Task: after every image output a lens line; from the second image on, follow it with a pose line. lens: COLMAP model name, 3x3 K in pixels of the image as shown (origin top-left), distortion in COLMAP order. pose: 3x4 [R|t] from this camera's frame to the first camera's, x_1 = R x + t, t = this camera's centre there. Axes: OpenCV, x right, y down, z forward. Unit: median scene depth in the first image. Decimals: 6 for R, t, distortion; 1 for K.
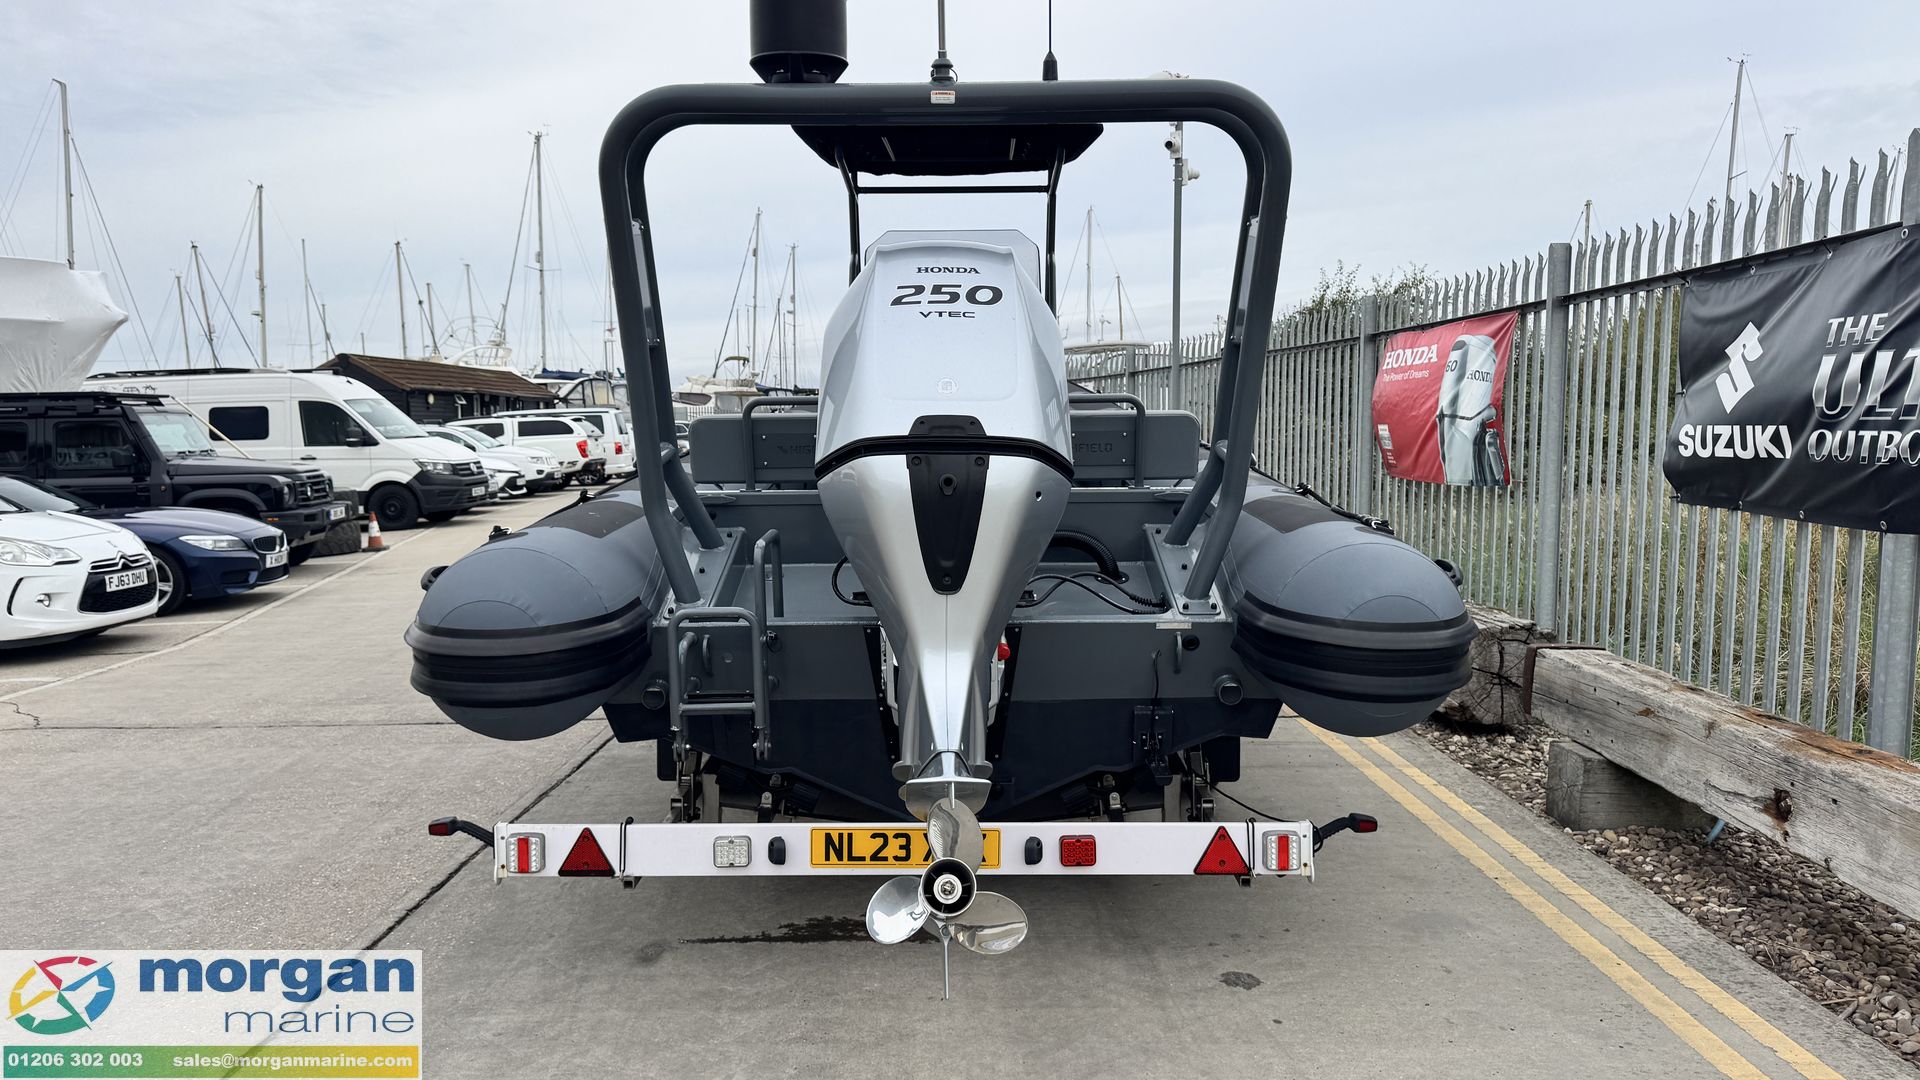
lens RADIAL K [[1366.7, 0, 950.8], [0, 1366.7, 550.9], [0, 0, 1]] dist [0.113460, -0.149079]
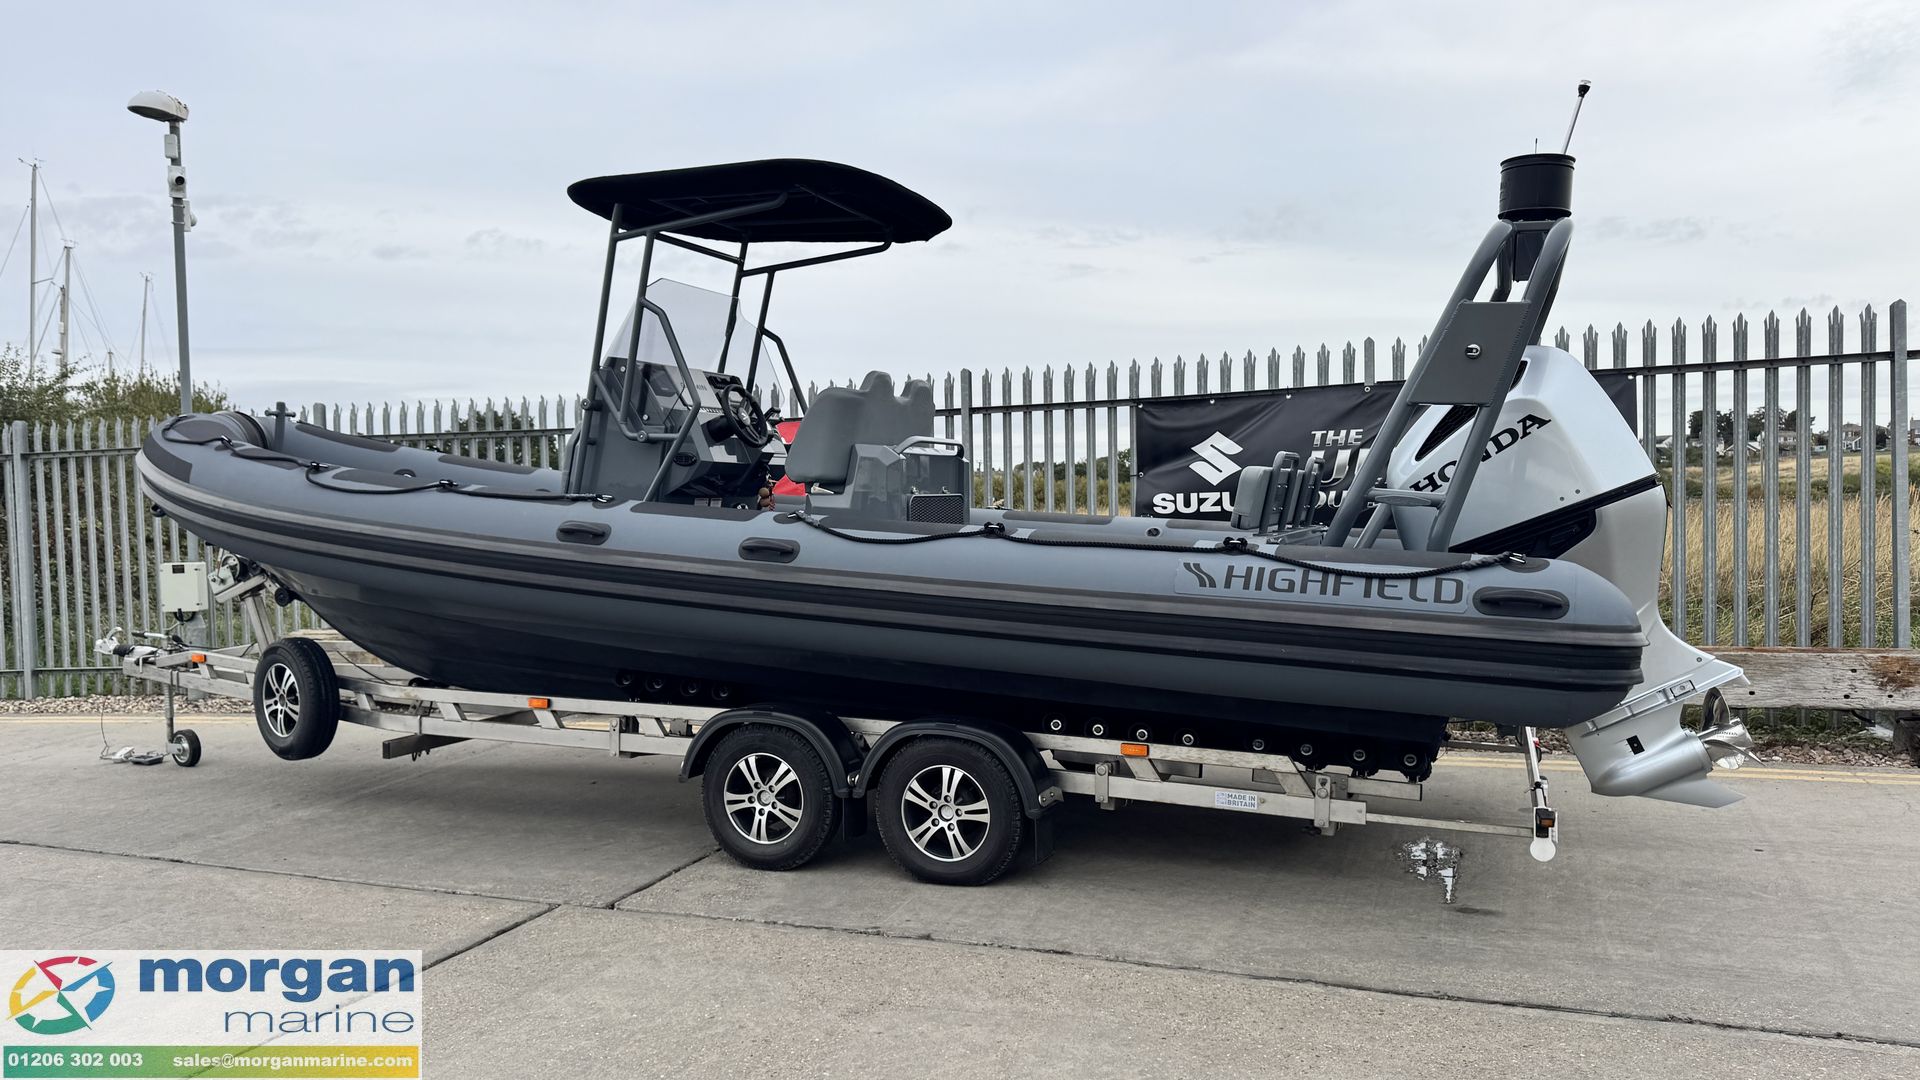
lens RADIAL K [[1366.7, 0, 950.8], [0, 1366.7, 550.9], [0, 0, 1]] dist [0.113460, -0.149079]
pose [[0.366265, -0.033367, 0.929912, -0.993676], [0.109097, 0.994004, -0.007303, -0.038767], [-0.924093, 0.104125, 0.367709, 0.632089]]
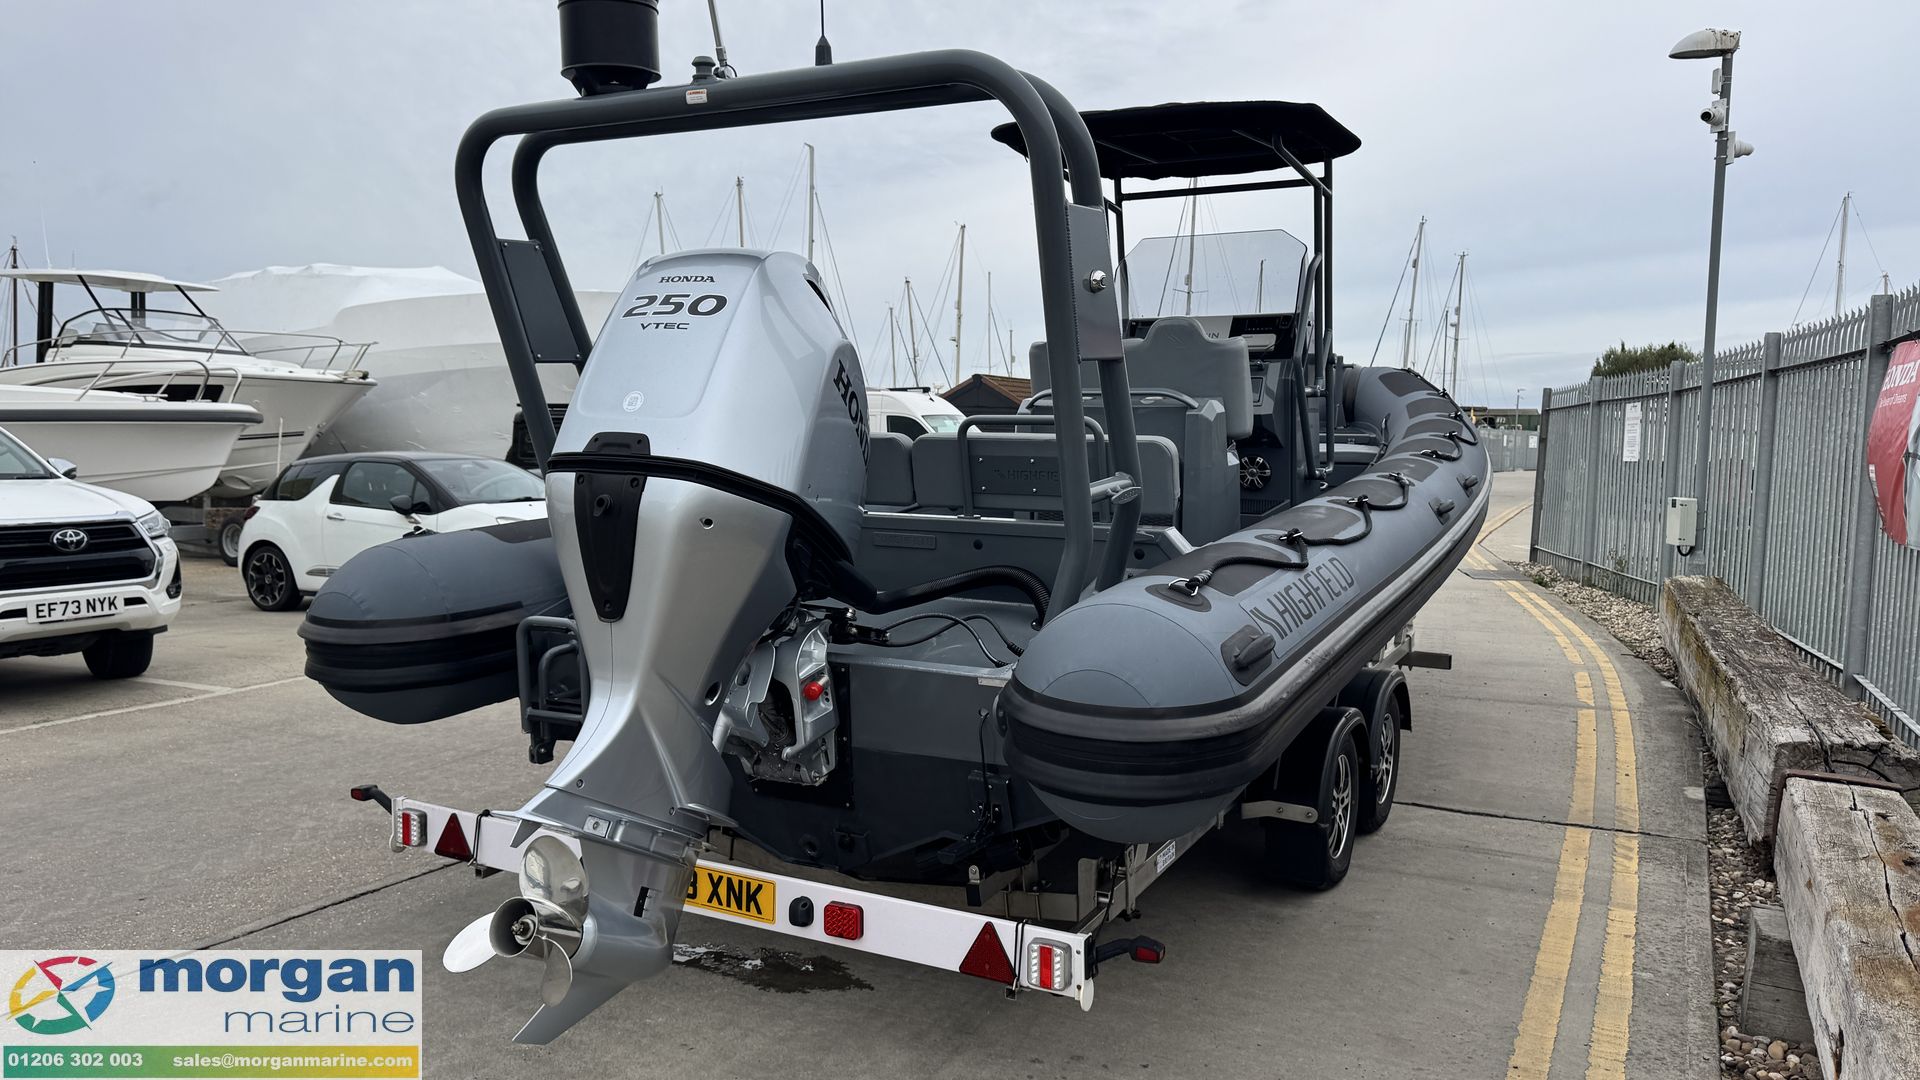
lens RADIAL K [[1364.4, 0, 950.4], [0, 1364.4, 562.9], [0, 0, 1]] dist [0.072604, -0.077909]
pose [[0.884560, 0.065314, -0.461831, 0.344719], [-0.067245, 0.997661, 0.012298, -0.019360], [0.461554, 0.020177, 0.886883, 0.143732]]
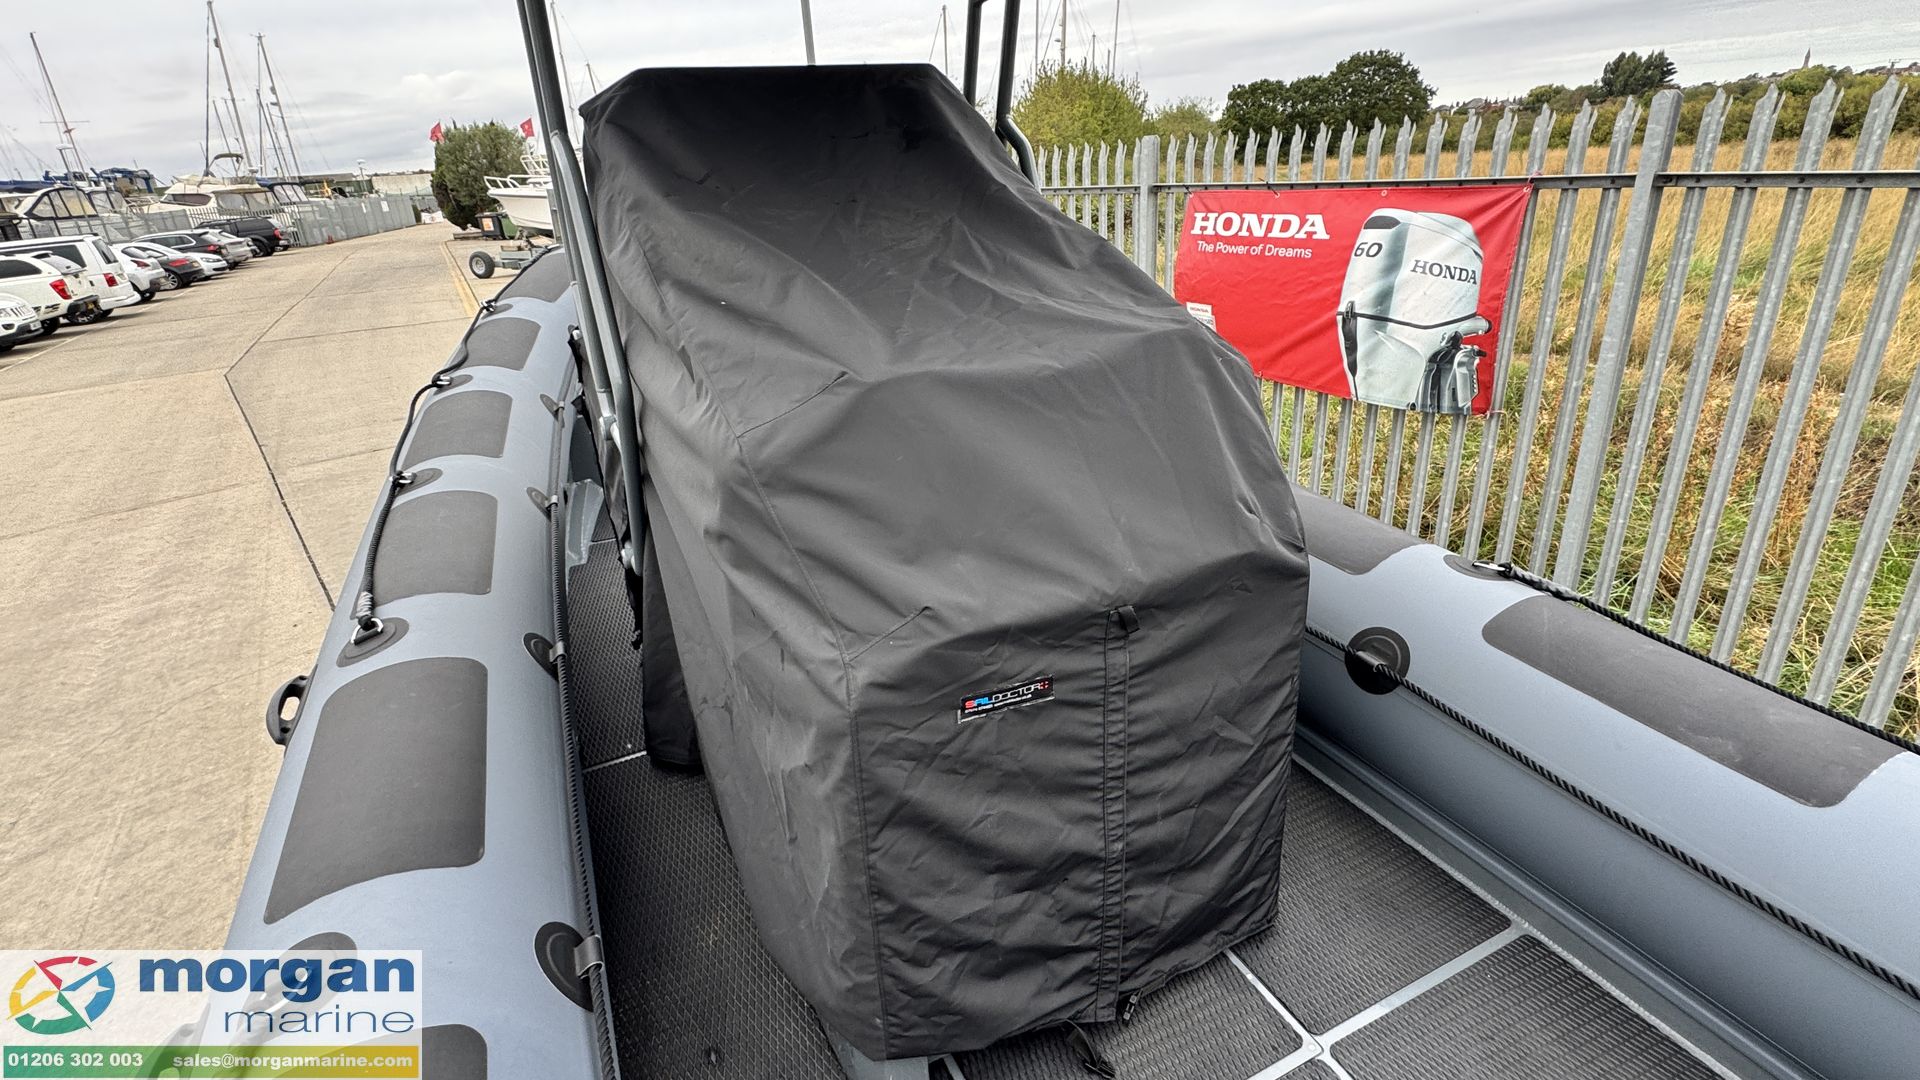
lens RADIAL K [[928.0, 0, 956.4], [0, 928.0, 535.1], [0, 0, 1]] dist [-0.001373, -0.000188]
pose [[0.888686, -0.213508, 0.405772, -0.122239], [0.095233, 0.951619, 0.292151, -0.213661], [-0.448517, -0.220988, 0.866024, 0.852530]]
